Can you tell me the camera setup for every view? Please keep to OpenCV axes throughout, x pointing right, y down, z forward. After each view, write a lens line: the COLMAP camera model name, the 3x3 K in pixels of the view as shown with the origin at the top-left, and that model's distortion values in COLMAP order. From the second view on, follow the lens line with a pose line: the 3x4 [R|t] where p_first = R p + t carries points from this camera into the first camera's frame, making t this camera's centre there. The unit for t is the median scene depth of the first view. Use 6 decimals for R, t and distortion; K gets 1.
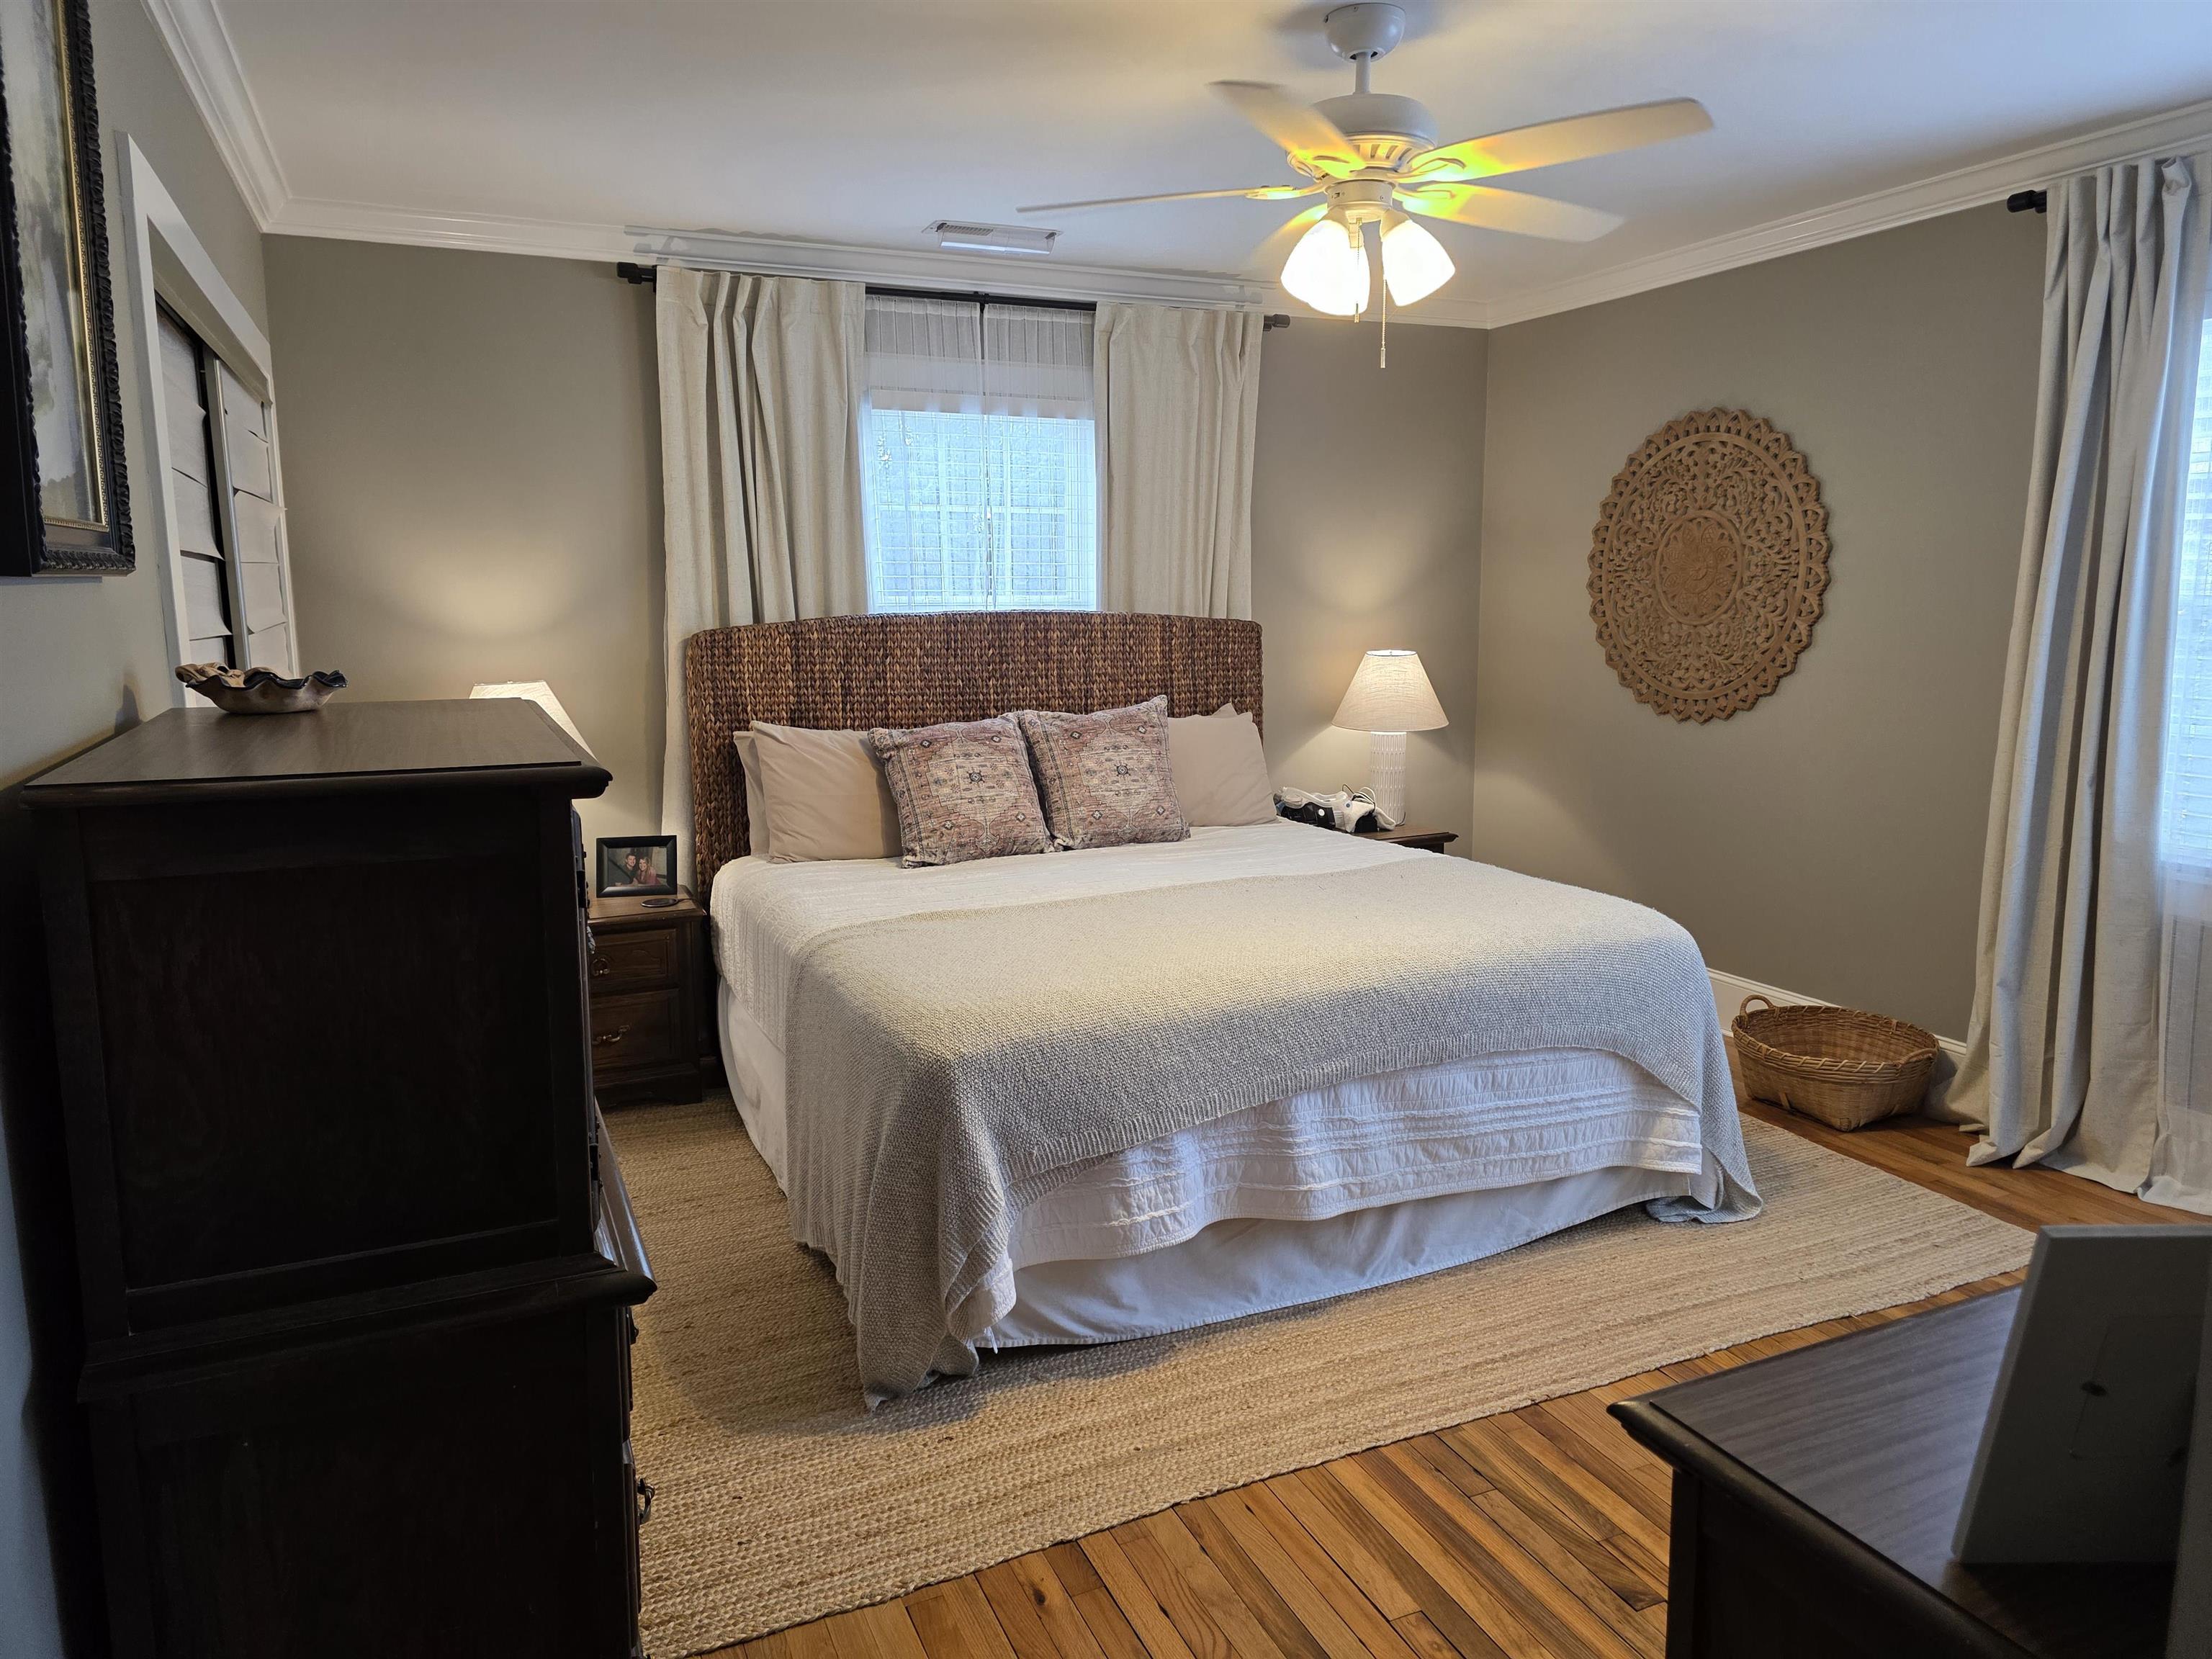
lens RADIAL K [[1449.2, 0, 1106.0], [0, 1449.2, 829.5], [0, 0, 1]] dist [0.099307, -0.121409]
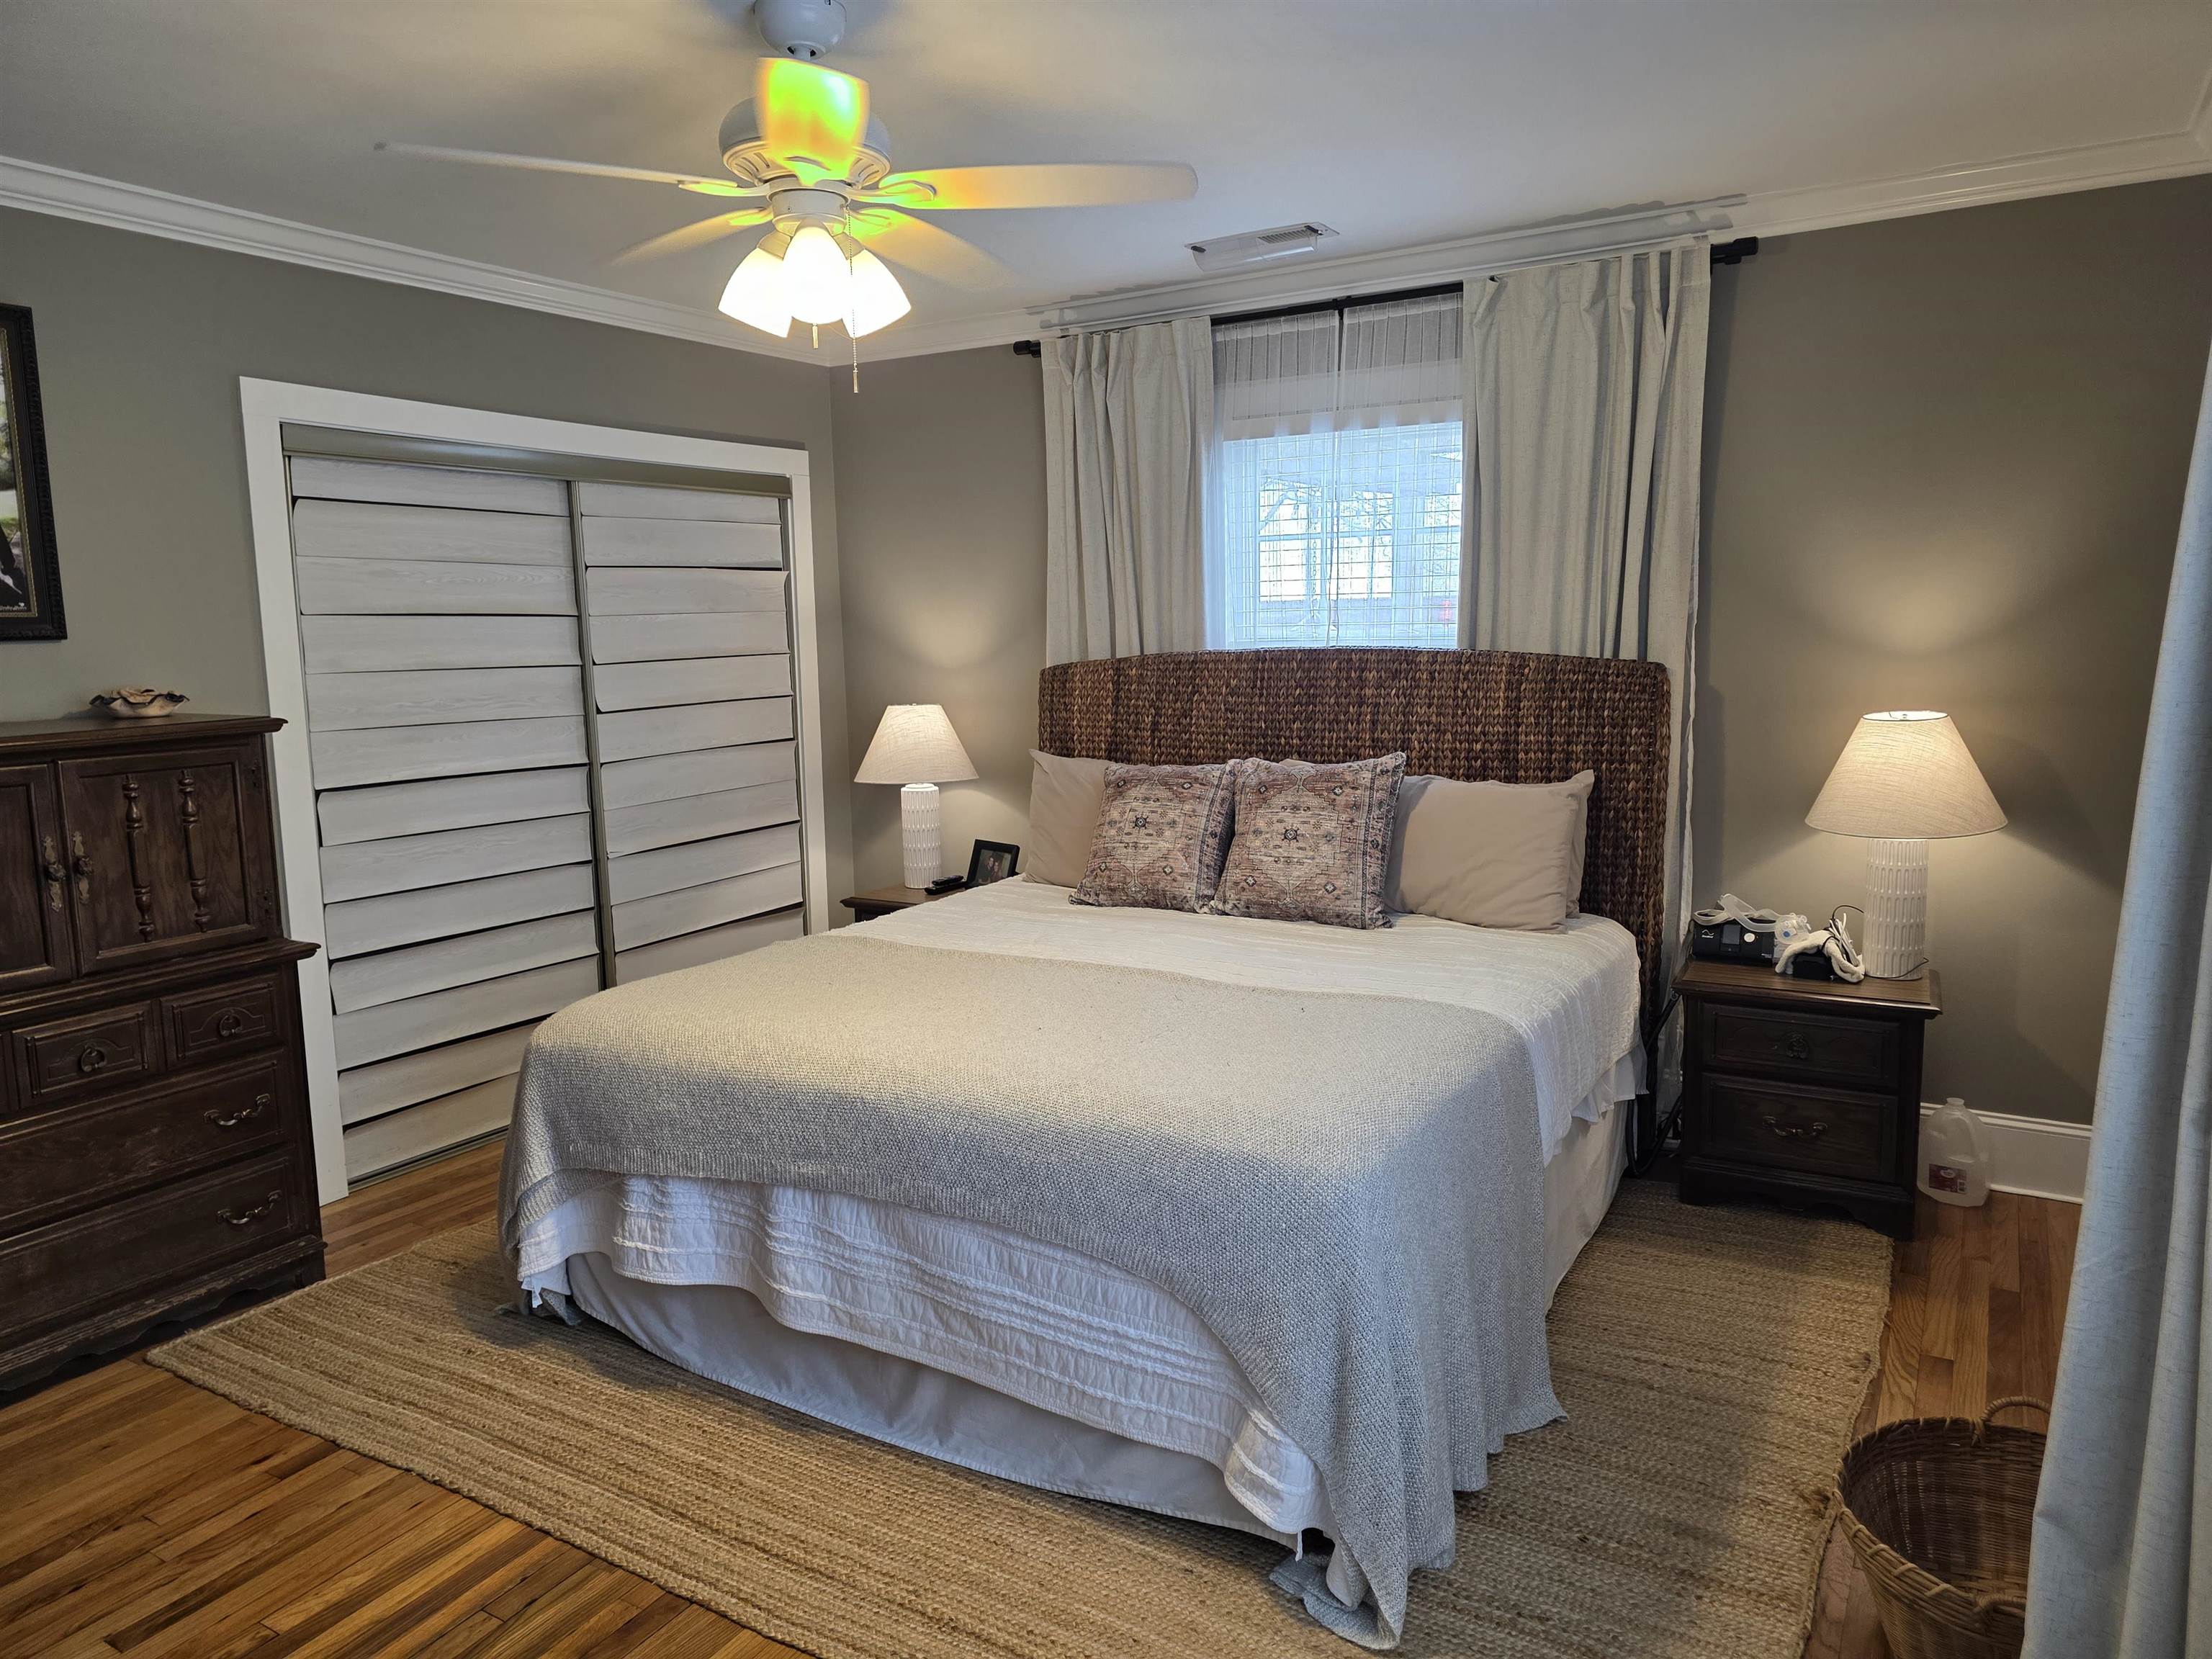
lens RADIAL K [[1449.2, 0, 1106.0], [0, 1449.2, 829.5], [0, 0, 1]] dist [0.099307, -0.121409]
pose [[0.575723, 0.117524, -0.809155, 0.682688], [-0.119370, 0.991094, 0.059016, -0.086196], [0.808884, 0.062612, 0.584625, 0.421352]]
